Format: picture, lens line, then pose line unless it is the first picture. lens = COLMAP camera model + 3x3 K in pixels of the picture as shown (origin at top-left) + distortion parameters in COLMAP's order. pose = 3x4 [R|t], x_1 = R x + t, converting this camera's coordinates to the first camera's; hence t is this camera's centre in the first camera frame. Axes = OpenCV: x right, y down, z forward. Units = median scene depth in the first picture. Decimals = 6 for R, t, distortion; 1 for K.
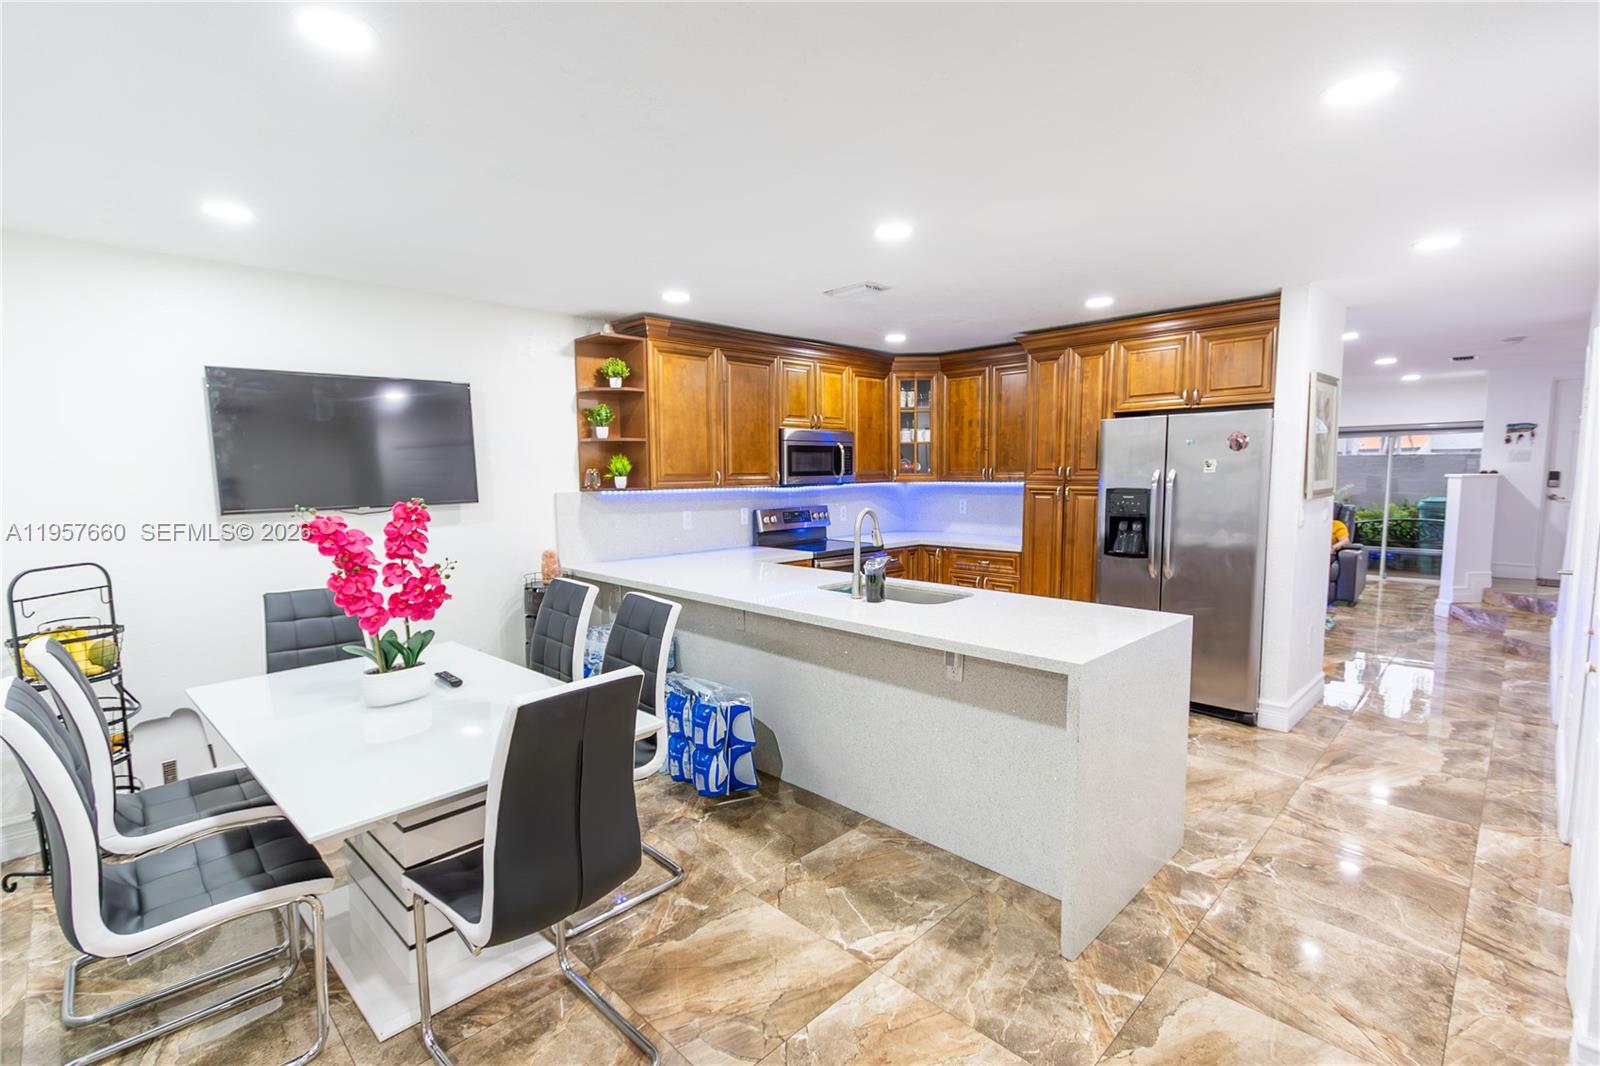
lens RADIAL K [[735.5, 0, 784.3], [0, 735.5, 543.4], [0, 0, 1]] dist [0.005222, -0.002632]
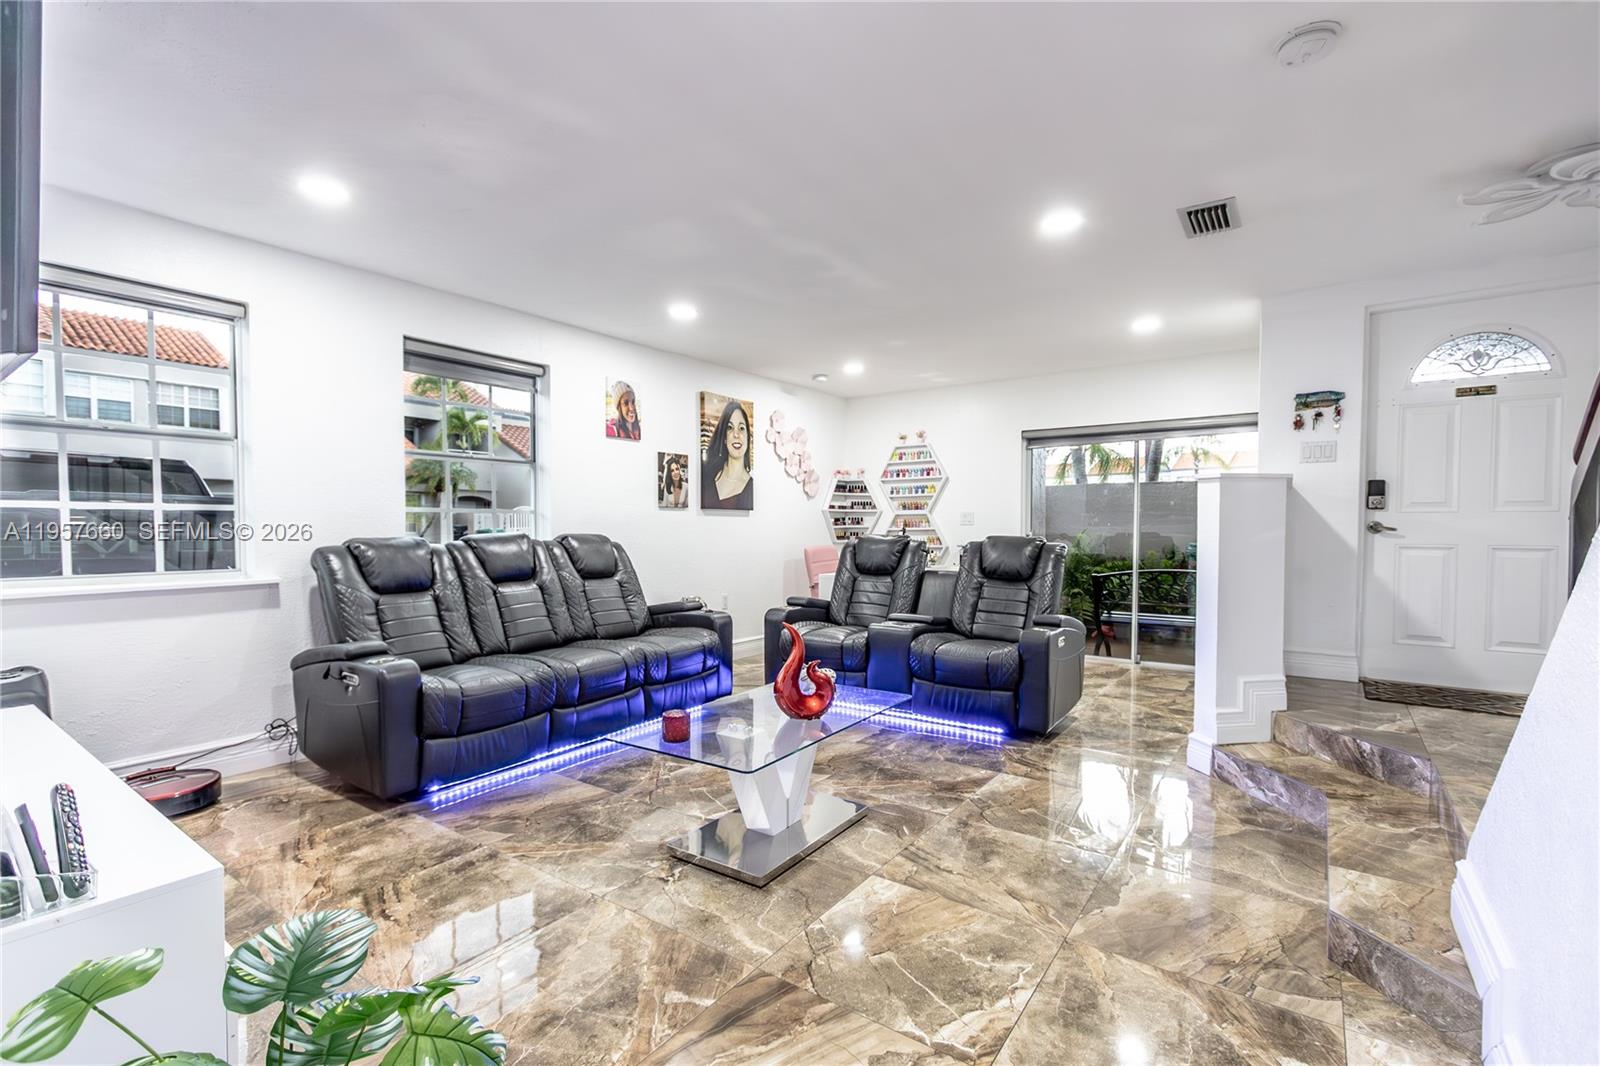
lens RADIAL K [[735.5, 0, 775.2], [0, 735.5, 549.2], [0, 0, 1]] dist [0.005222, -0.002632]
pose [[0.985833, 0.005417, 0.167644, 2.029913], [0.005458, 0.997913, -0.064338, -0.056944], [-0.167643, 0.064342, 0.983746, 2.131207]]
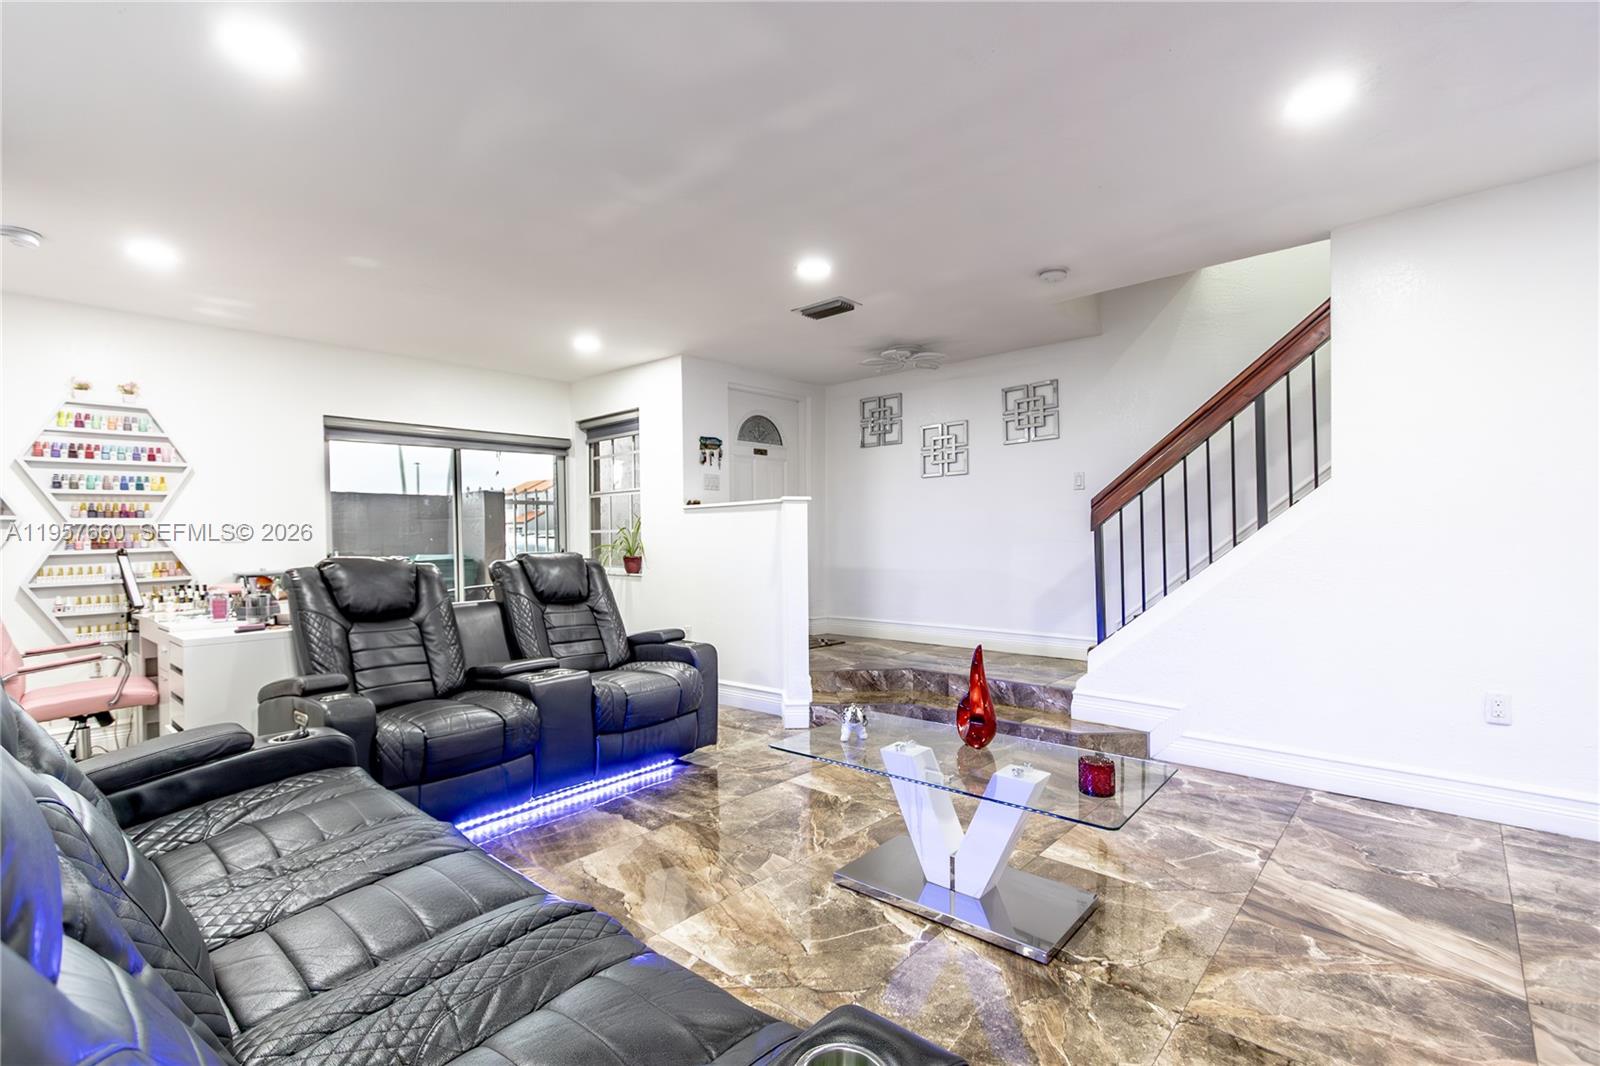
lens RADIAL K [[735.5, 0, 796.8], [0, 735.5, 541.1], [0, 0, 1]] dist [0.005222, -0.002632]
pose [[-0.074483, 0.003207, 0.997217, 1.069304], [0.109503, 0.993974, 0.004983, -0.218624], [-0.991192, 0.109569, -0.074386, 3.868397]]
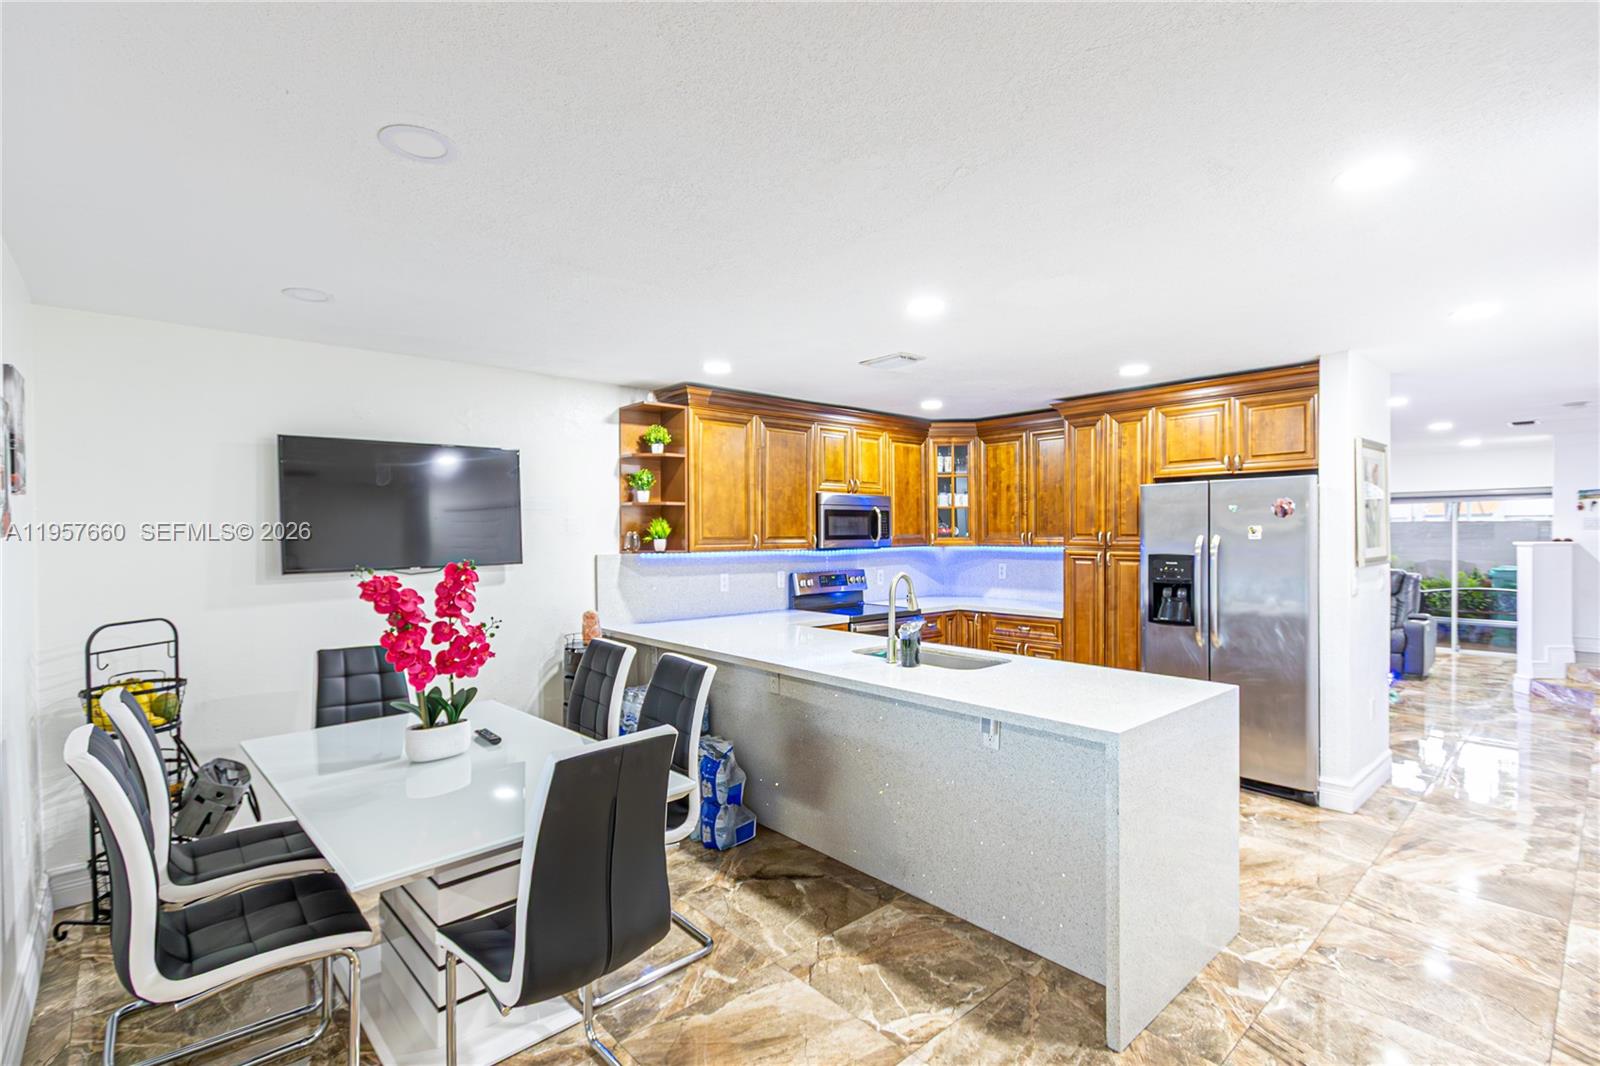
lens RADIAL K [[735.5, 0, 779.9], [0, 735.5, 540.9], [0, 0, 1]] dist [0.005222, -0.002632]
pose [[0.998396, 0.005708, -0.056322, 0.002520], [-0.010718, 0.995969, -0.089061, 0.000437], [0.055586, 0.089521, 0.994433, -0.012271]]
